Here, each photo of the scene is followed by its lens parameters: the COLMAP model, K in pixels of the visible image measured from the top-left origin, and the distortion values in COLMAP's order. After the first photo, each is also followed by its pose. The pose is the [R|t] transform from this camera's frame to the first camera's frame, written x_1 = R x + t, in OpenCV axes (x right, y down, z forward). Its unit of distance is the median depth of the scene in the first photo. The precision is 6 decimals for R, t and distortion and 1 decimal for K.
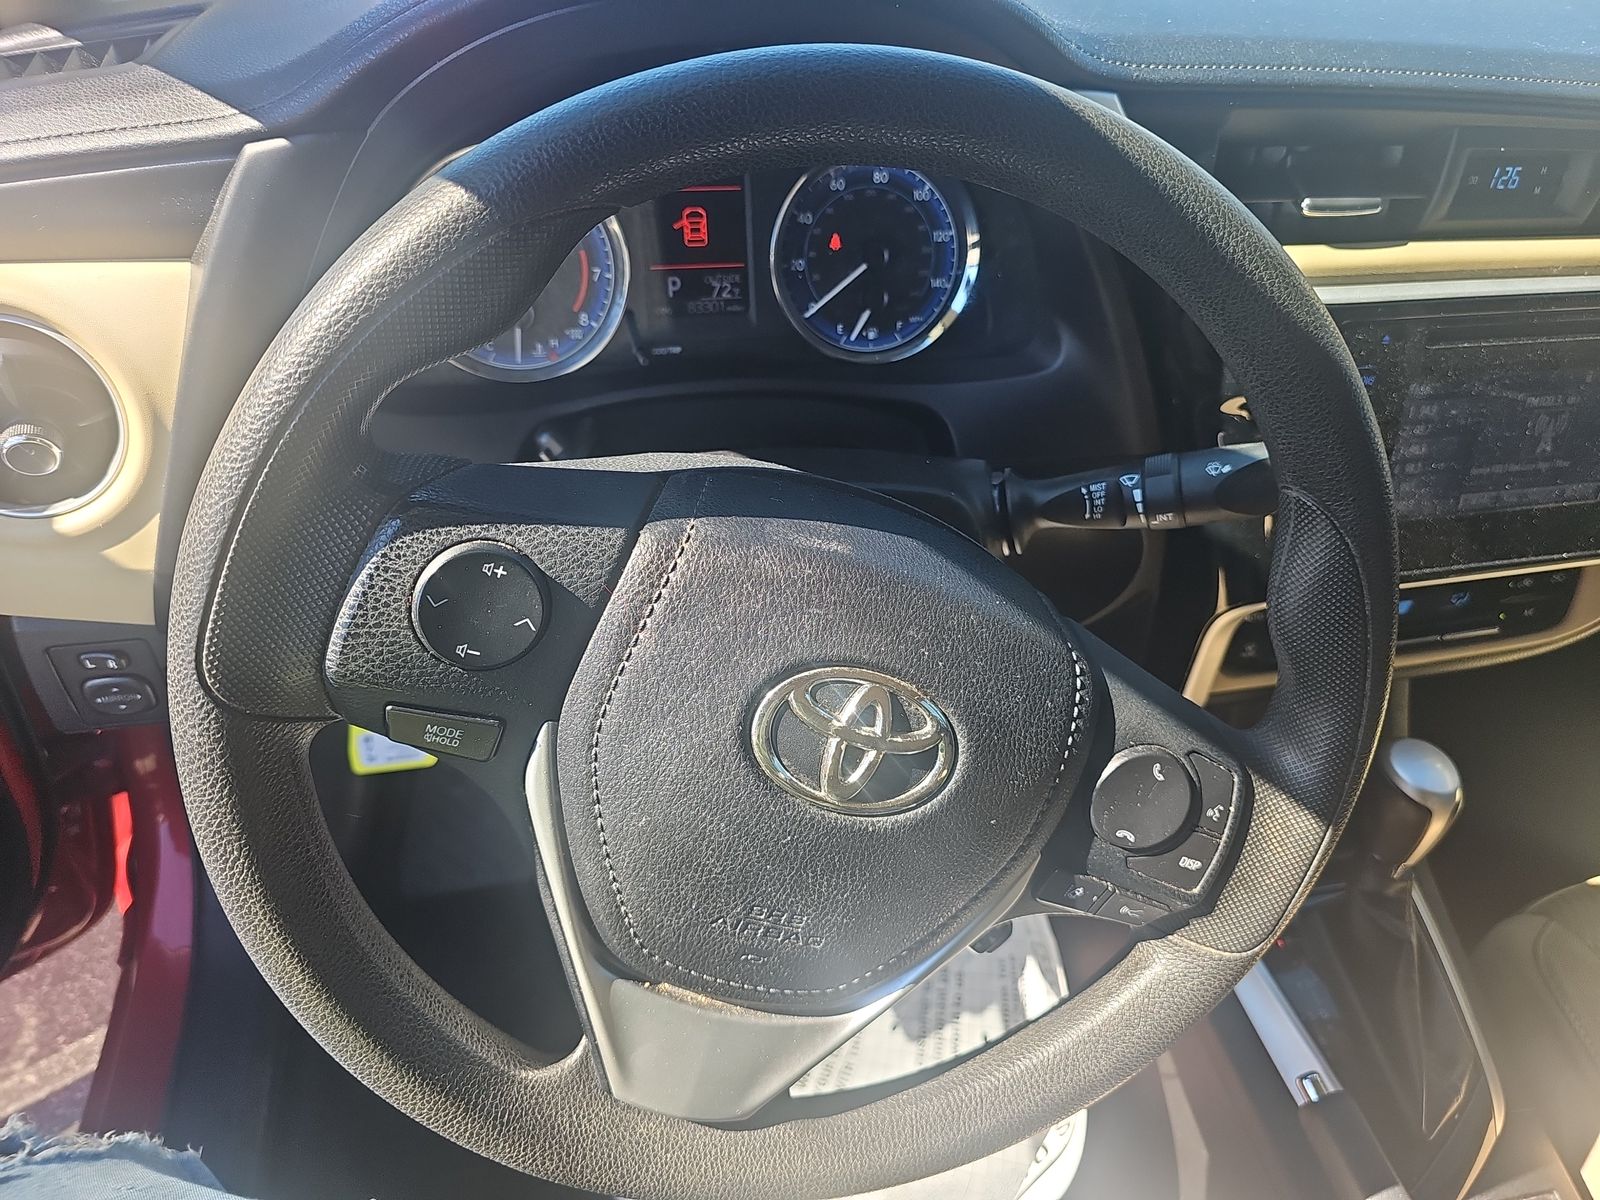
lens RADIAL K [[1083.2, 0, 807.2], [0, 1083.2, 582.4], [0, 0, 1]] dist [0.047619, -0.061839]
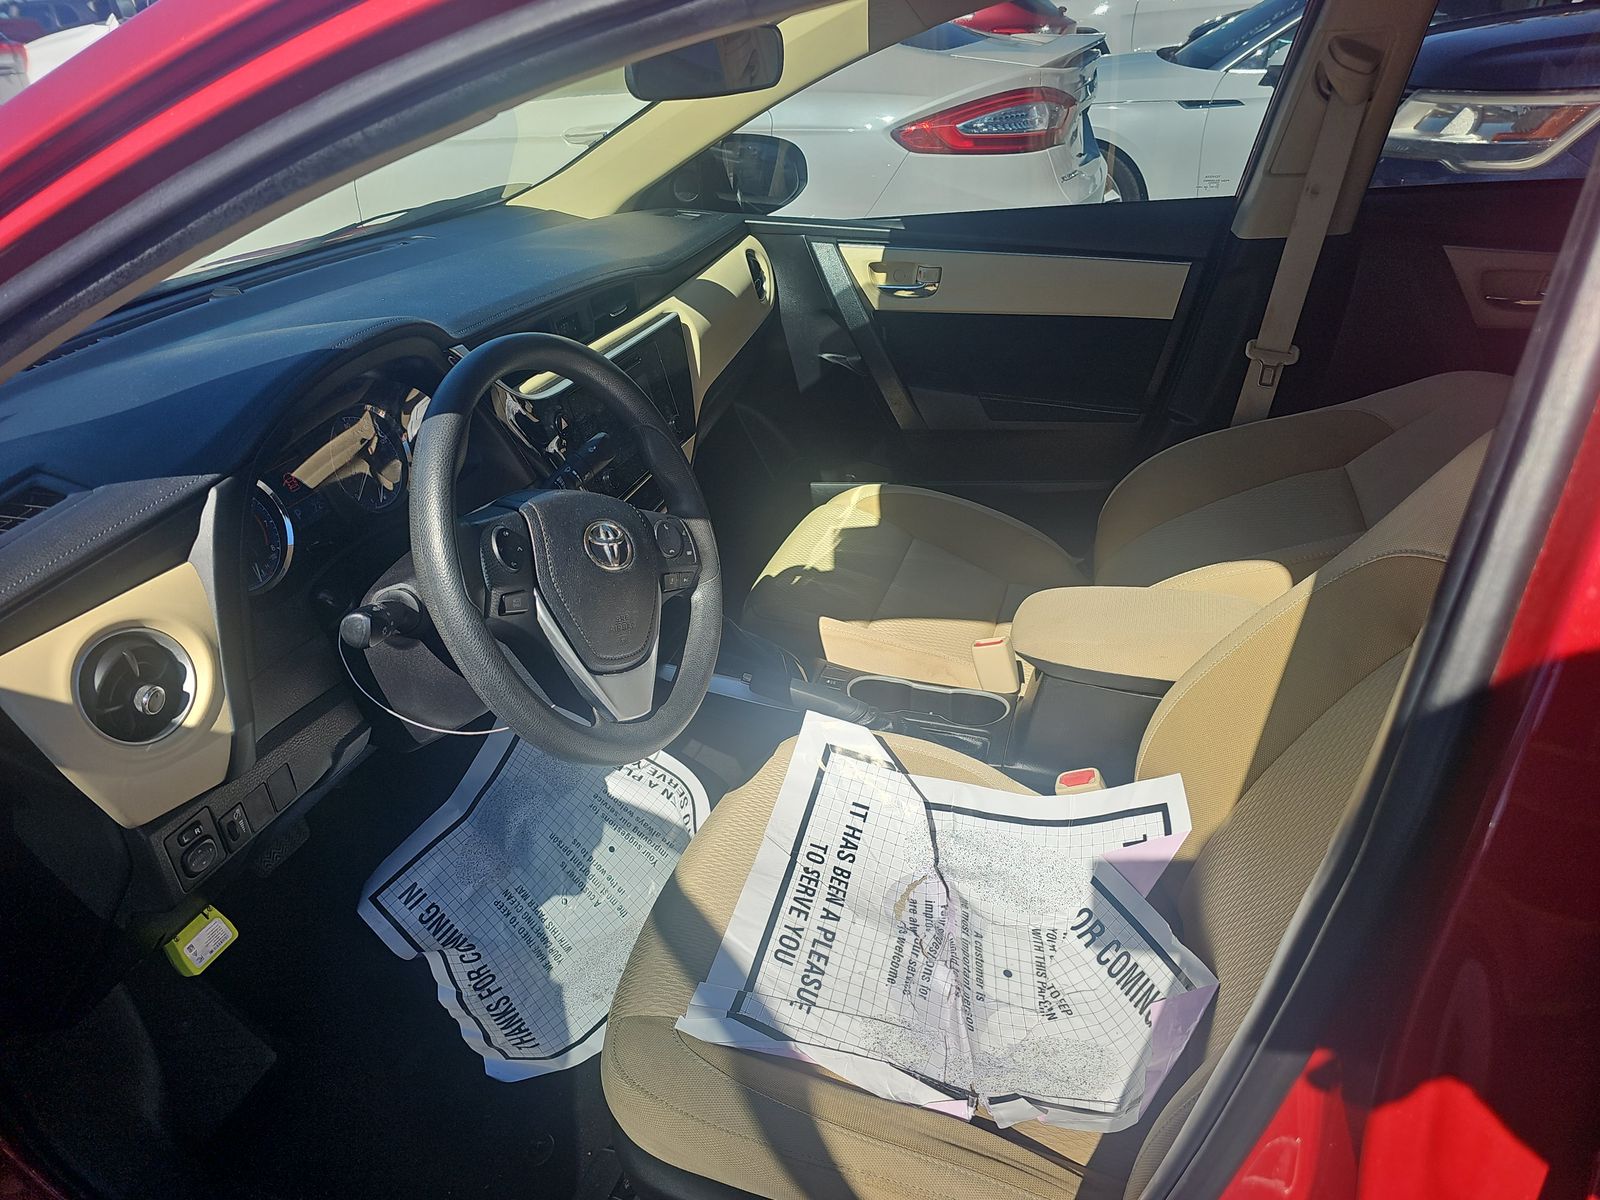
lens RADIAL K [[1066.7, 0, 801.0], [0, 1066.7, 592.6], [0, 0, 1]] dist [0.039078, -0.039776]
pose [[0.495378, -0.483547, 0.721653, -1.057629], [0.598314, 0.792208, 0.120111, 0.122431], [-0.629779, 0.372275, 0.681755, -0.696168]]
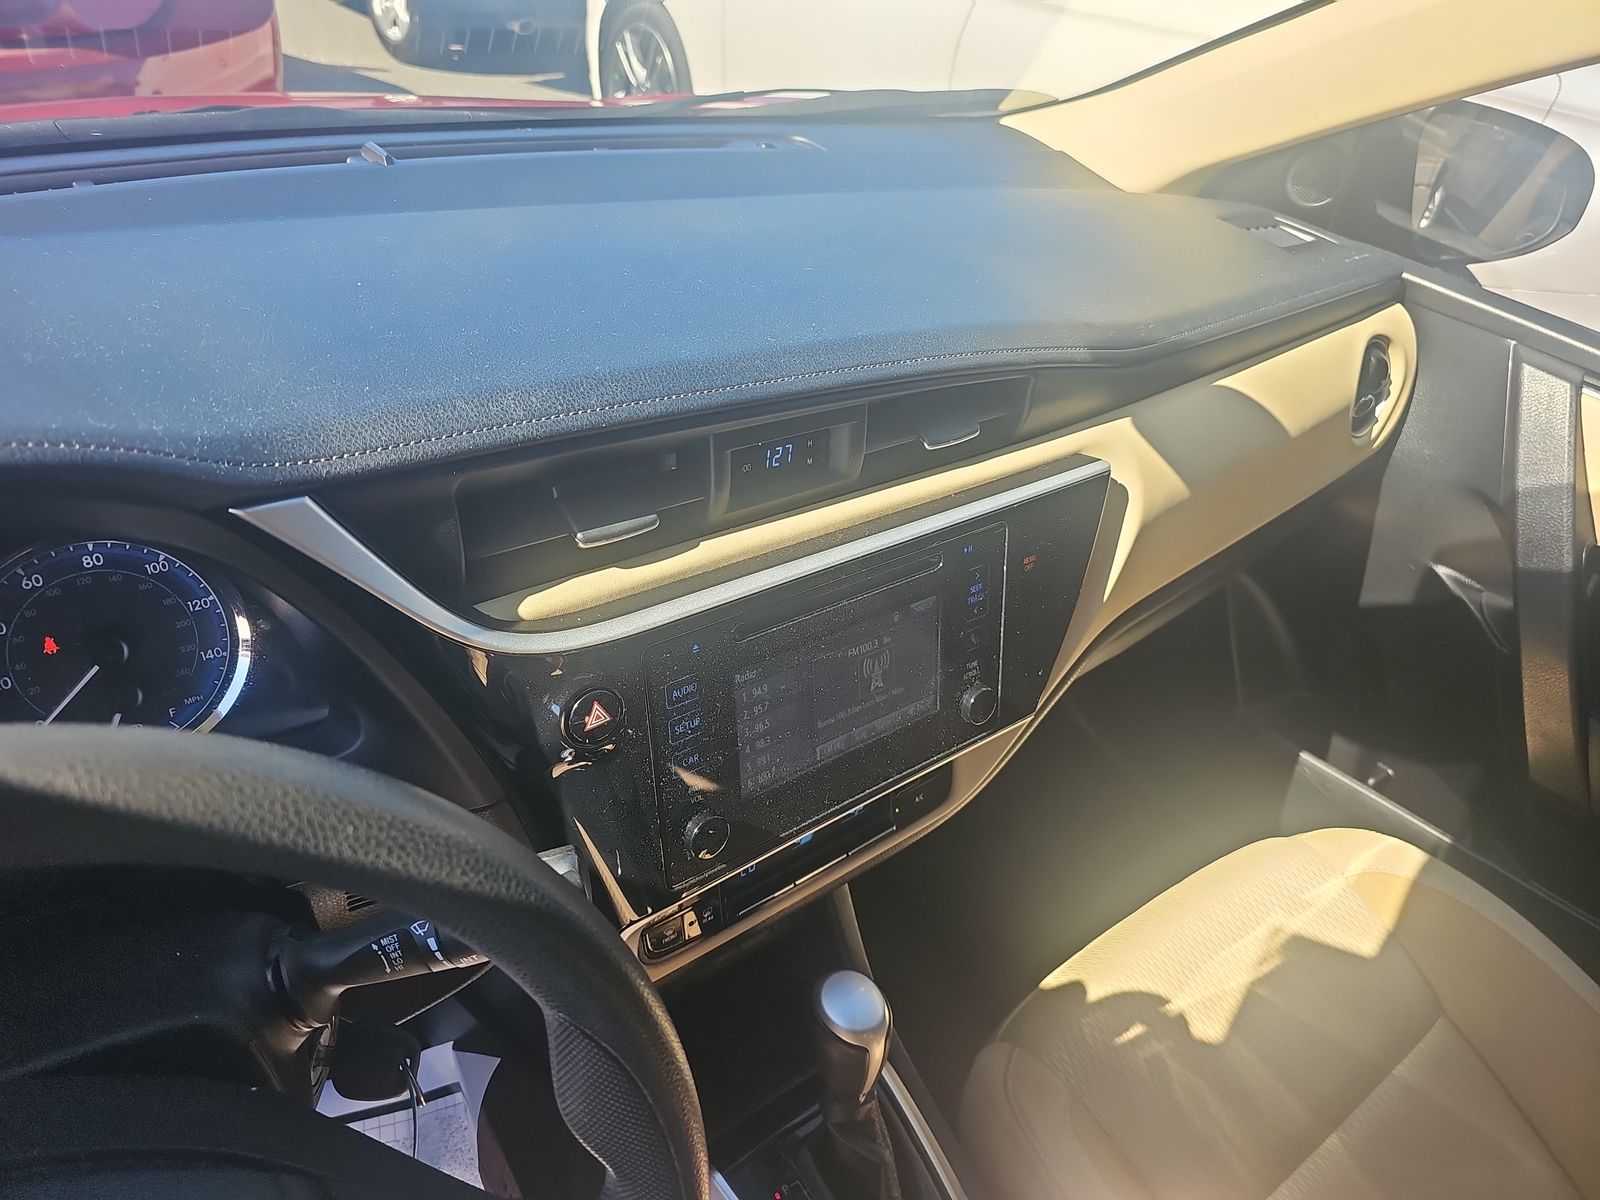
lens RADIAL K [[1083.2, 0, 807.2], [0, 1083.2, 582.4], [0, 0, 1]] dist [0.047619, -0.061839]
pose [[0.906711, -0.206862, 0.367536, 0.247052], [0.222822, 0.974859, -0.001018, -0.232215], [-0.358085, 0.082818, 0.930009, 0.040053]]
